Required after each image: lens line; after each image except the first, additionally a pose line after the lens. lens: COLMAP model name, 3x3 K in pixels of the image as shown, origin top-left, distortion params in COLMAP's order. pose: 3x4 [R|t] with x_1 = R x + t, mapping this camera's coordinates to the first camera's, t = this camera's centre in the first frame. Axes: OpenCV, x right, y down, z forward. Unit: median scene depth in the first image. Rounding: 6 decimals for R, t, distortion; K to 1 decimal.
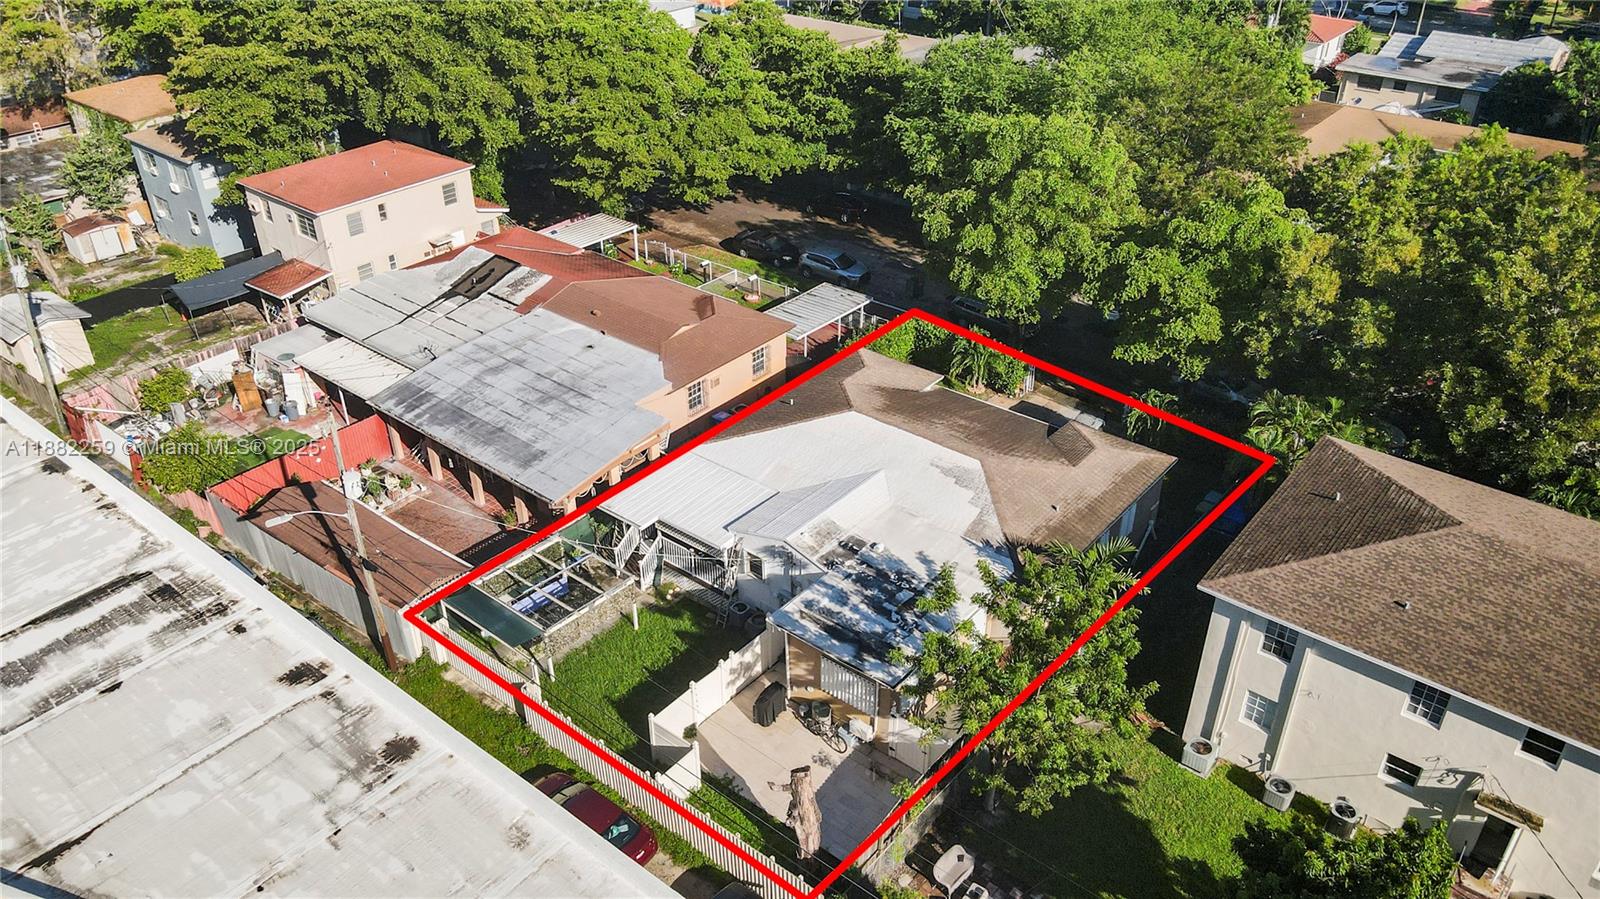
lens RADIAL K [[1186.7, 0, 800.0], [0, 1186.7, 449.5], [0, 0, 1]] dist [-0.012005, 0.053612]
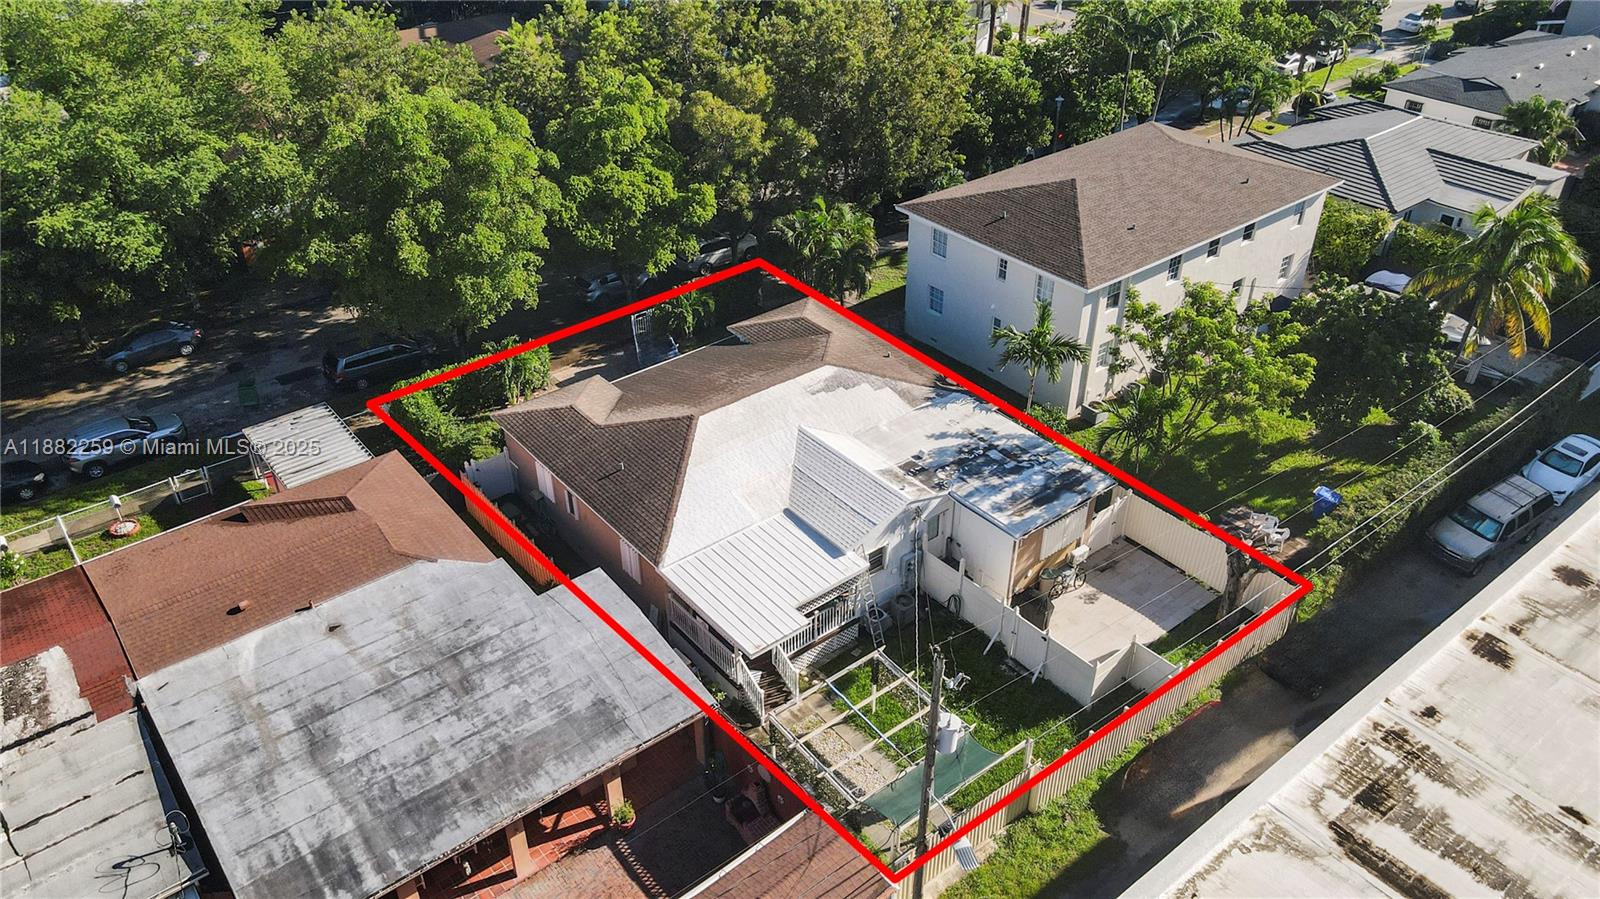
lens RADIAL K [[1185.1, 0, 791.9], [0, 1185.1, 448.8], [0, 0, 1]] dist [0.006726, 0.005701]
pose [[0.215166, -0.543304, 0.811495, -0.761097], [0.518584, 0.767685, 0.376471, -0.352888], [-0.827511, 0.339825, 0.446928, 0.628218]]
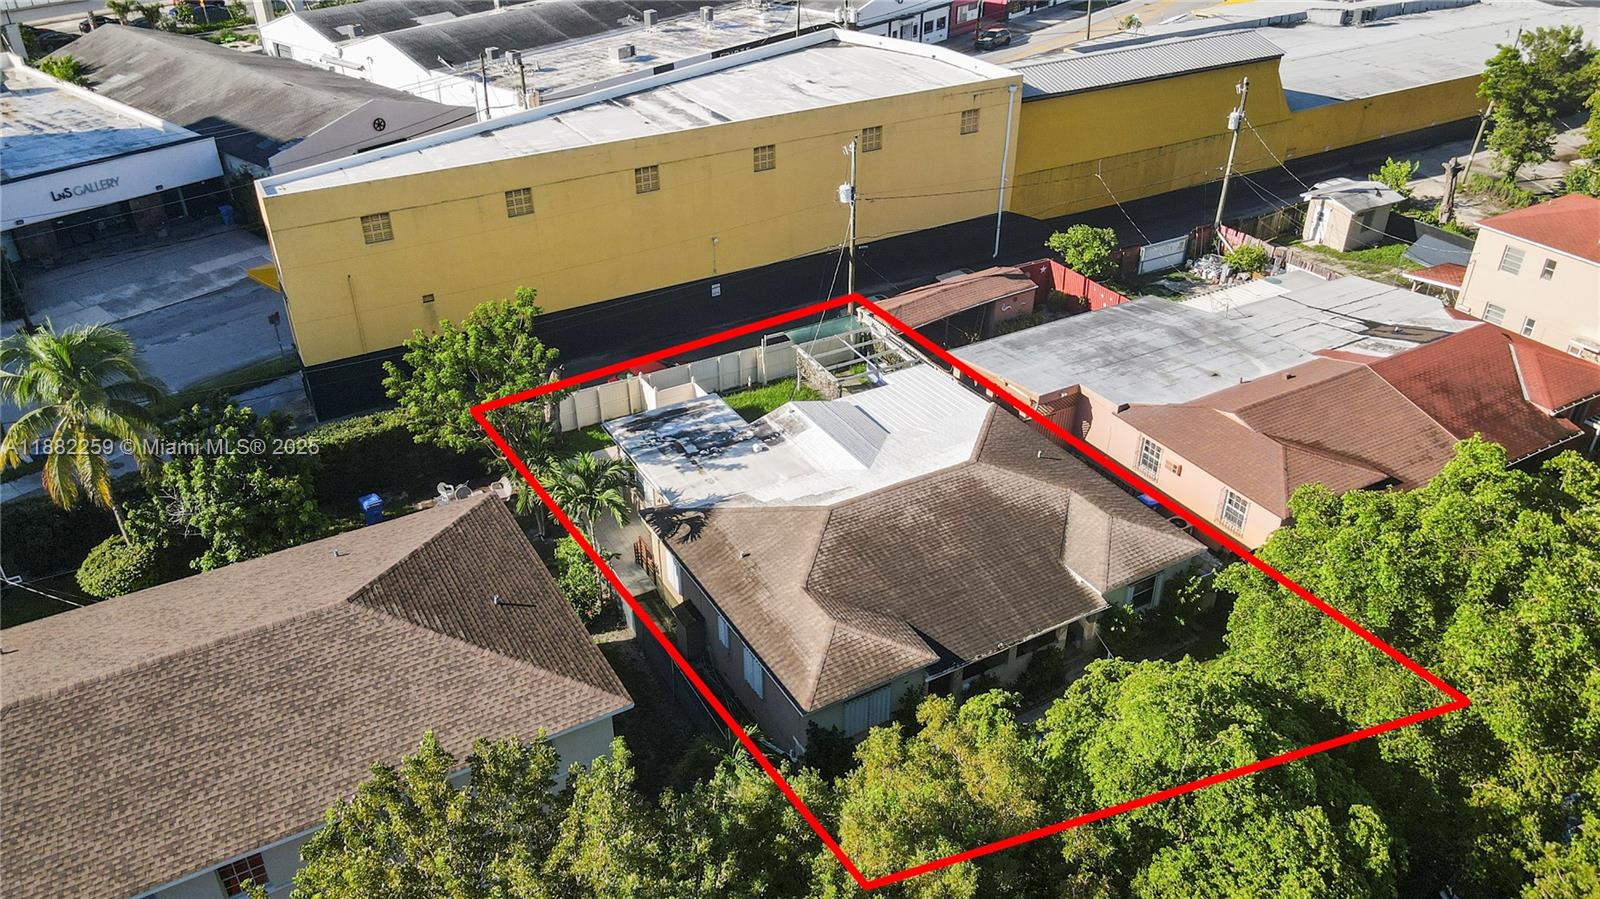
lens RADIAL K [[1185.1, 0, 791.9], [0, 1185.1, 448.8], [0, 0, 1]] dist [0.006726, 0.005701]
pose [[-0.363527, 0.489264, -0.792760, 0.902708], [-0.484467, 0.627566, 0.609469, -0.584970], [0.795701, 0.605625, 0.008895, 0.997240]]
